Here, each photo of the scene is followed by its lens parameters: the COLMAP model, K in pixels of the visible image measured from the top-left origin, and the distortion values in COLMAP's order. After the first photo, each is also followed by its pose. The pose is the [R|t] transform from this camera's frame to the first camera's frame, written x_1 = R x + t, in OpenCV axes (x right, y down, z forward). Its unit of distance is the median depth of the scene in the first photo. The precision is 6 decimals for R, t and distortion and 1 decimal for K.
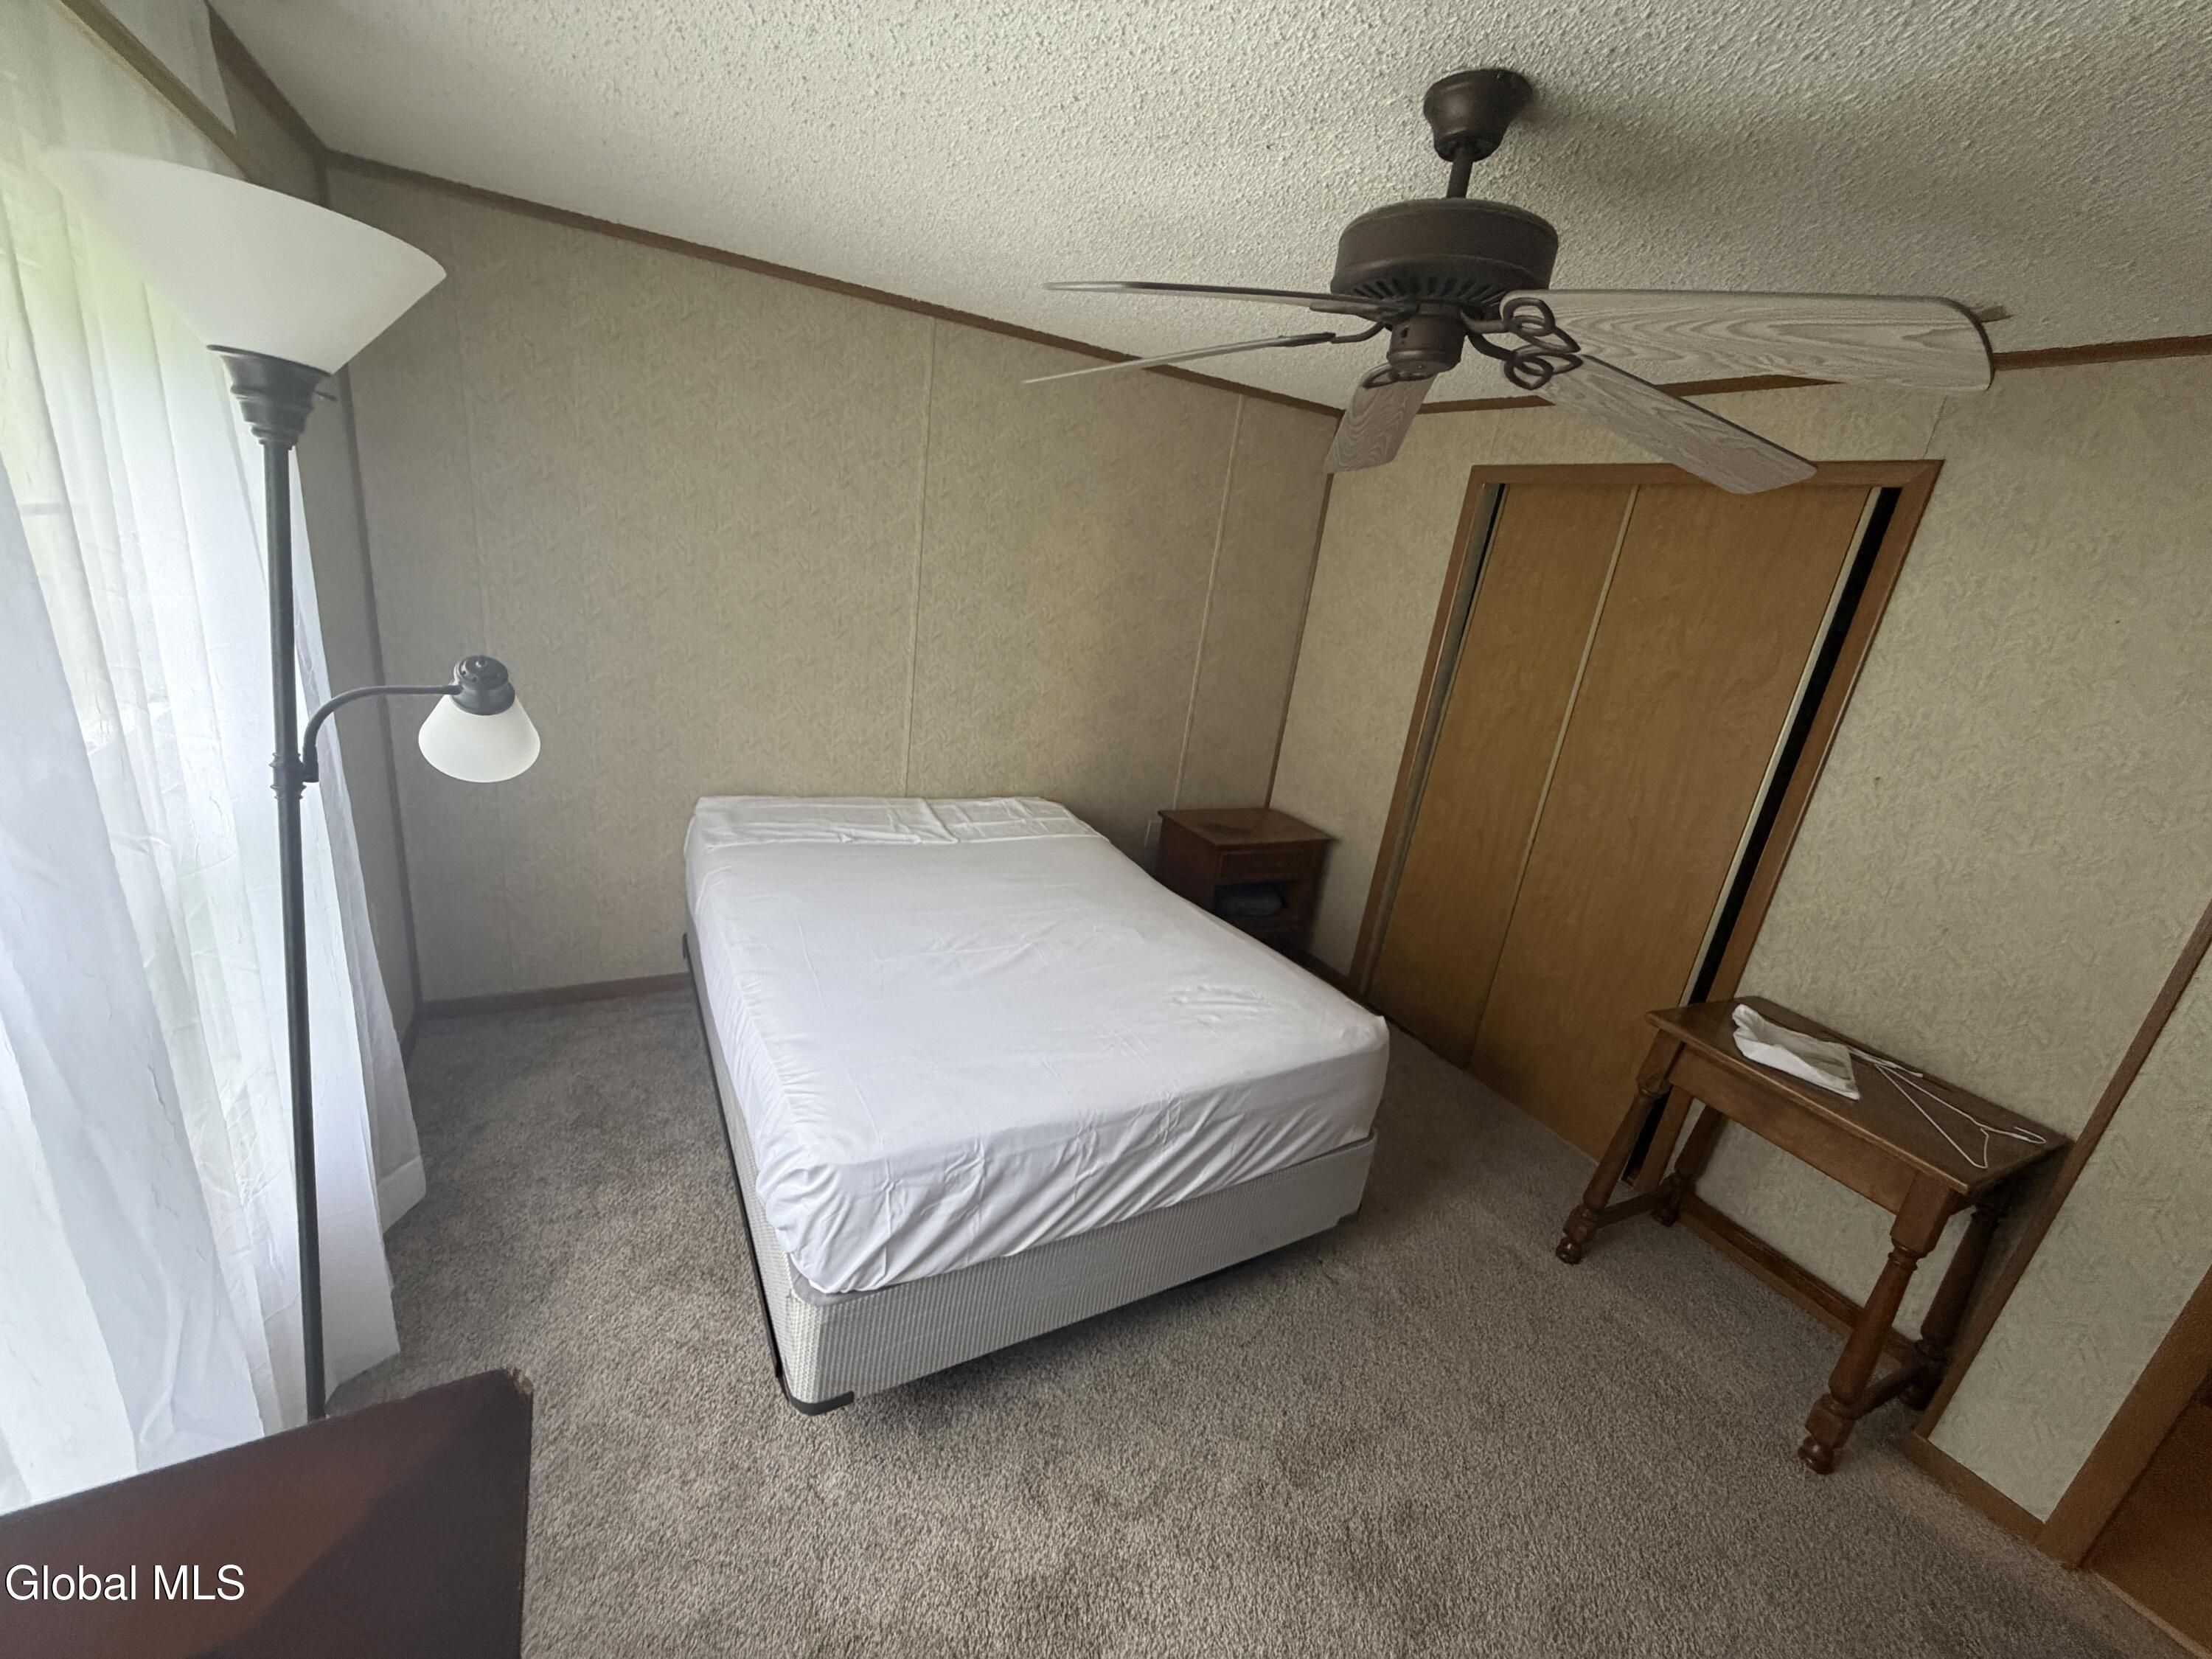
lens RADIAL K [[881.8, 0, 1102.7], [0, 881.8, 832.8], [0, 0, 1]] dist [0.000393, -0.000040]
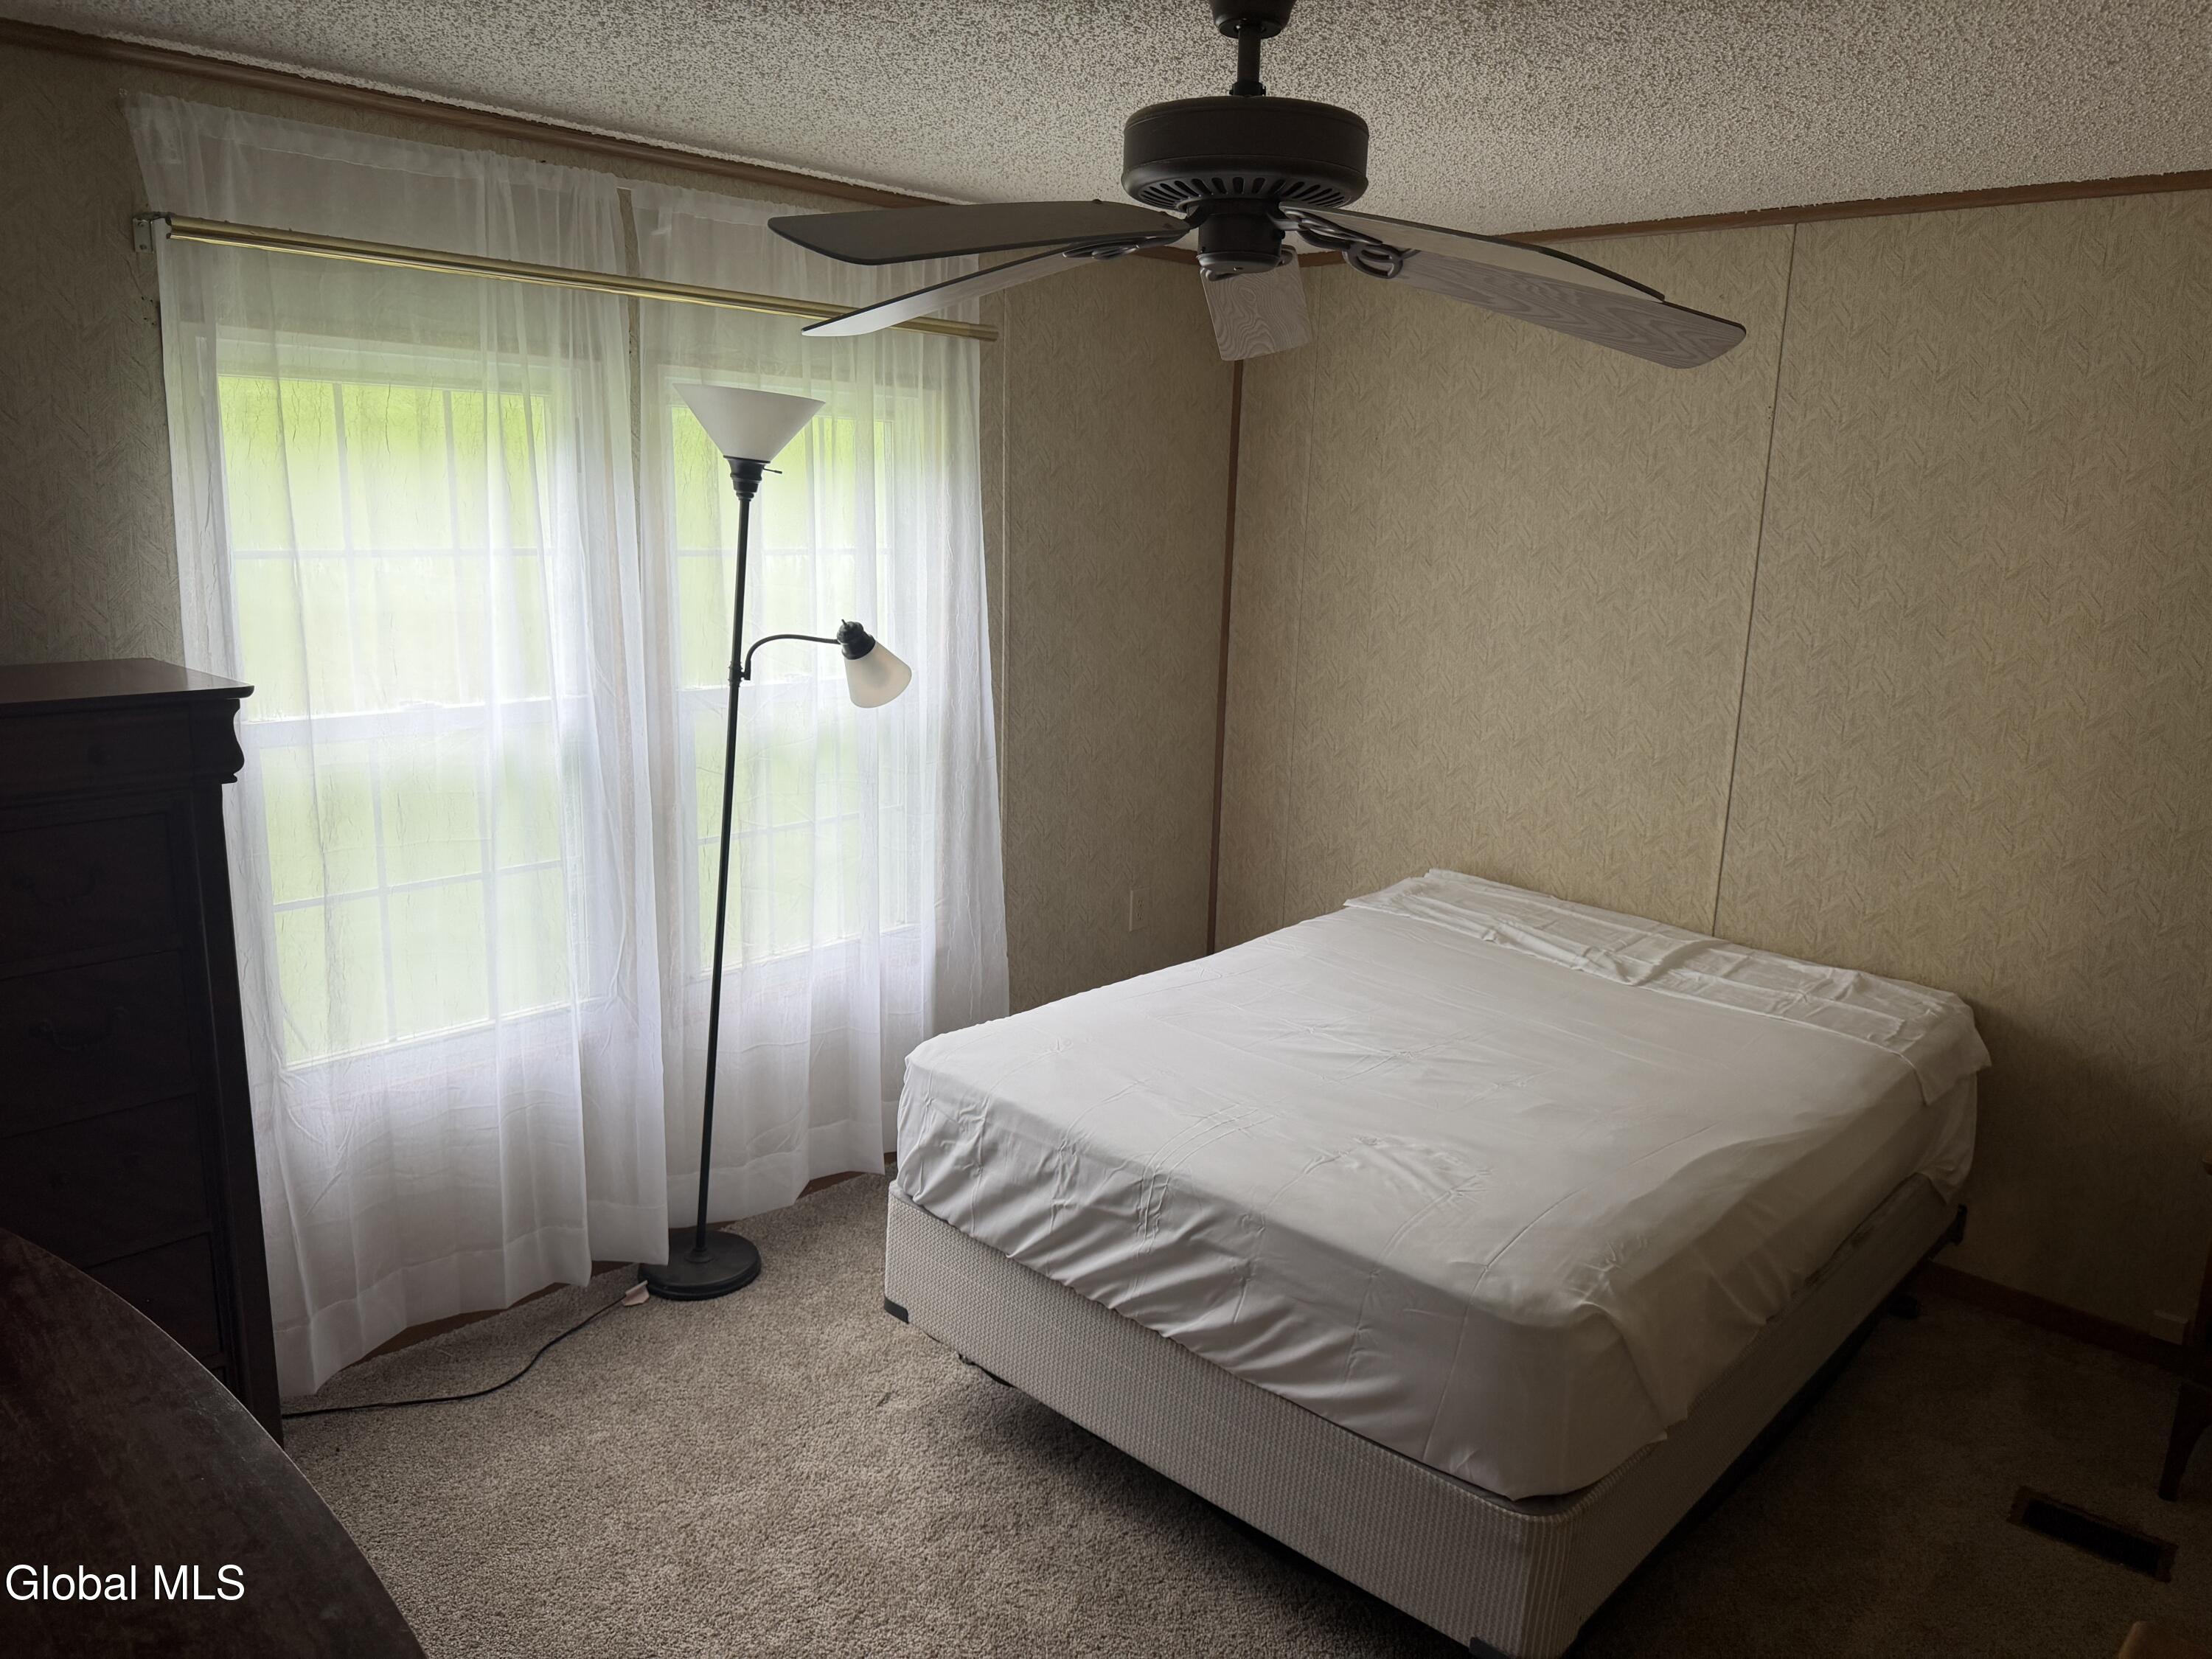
lens RADIAL K [[1554.8, 0, 1104.9], [0, 1554.8, 825.9], [0, 0, 1]] dist [0.077105, -0.123316]
pose [[0.305278, 0.088162, -0.948173, 0.850319], [-0.281720, 0.959495, -0.001489, 0.010447], [0.909637, 0.267574, 0.317750, 0.263313]]
